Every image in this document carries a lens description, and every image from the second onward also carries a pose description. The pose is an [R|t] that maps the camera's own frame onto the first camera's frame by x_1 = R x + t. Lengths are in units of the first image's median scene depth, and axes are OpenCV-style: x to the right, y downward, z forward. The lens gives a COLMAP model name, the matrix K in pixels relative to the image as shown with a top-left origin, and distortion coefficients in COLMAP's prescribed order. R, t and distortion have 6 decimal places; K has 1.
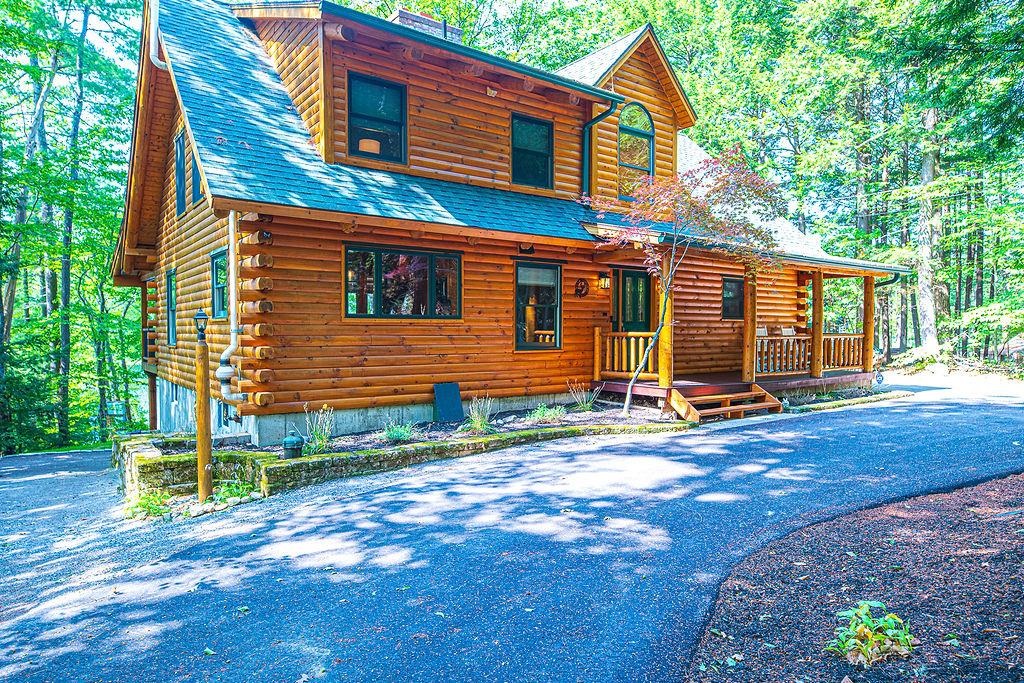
lens RADIAL K [[628.4, 0, 511.9], [0, 628.4, 341.9], [0, 0, 1]] dist [-0.001906, -0.000070]
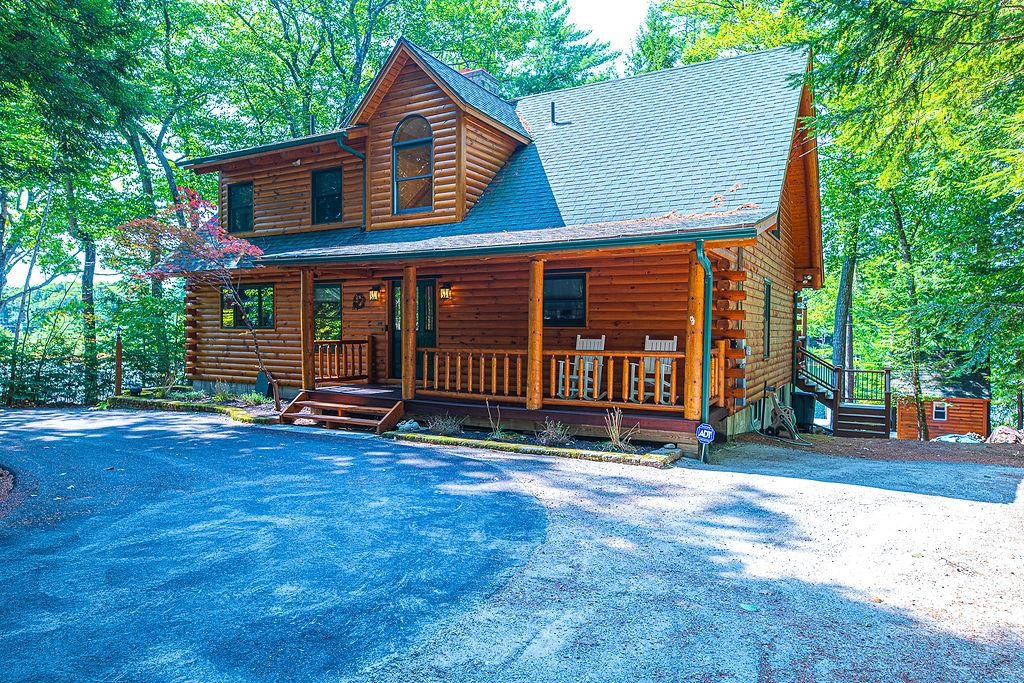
lens RADIAL K [[628.4, 0, 511.0], [0, 628.4, 339.5], [0, 0, 1]] dist [-0.001906, -0.000070]
pose [[0.385750, 0.007951, -0.922569, 1.287678], [-0.039924, 0.999170, -0.008082, -0.018449], [0.921739, 0.039950, 0.385747, 0.829379]]
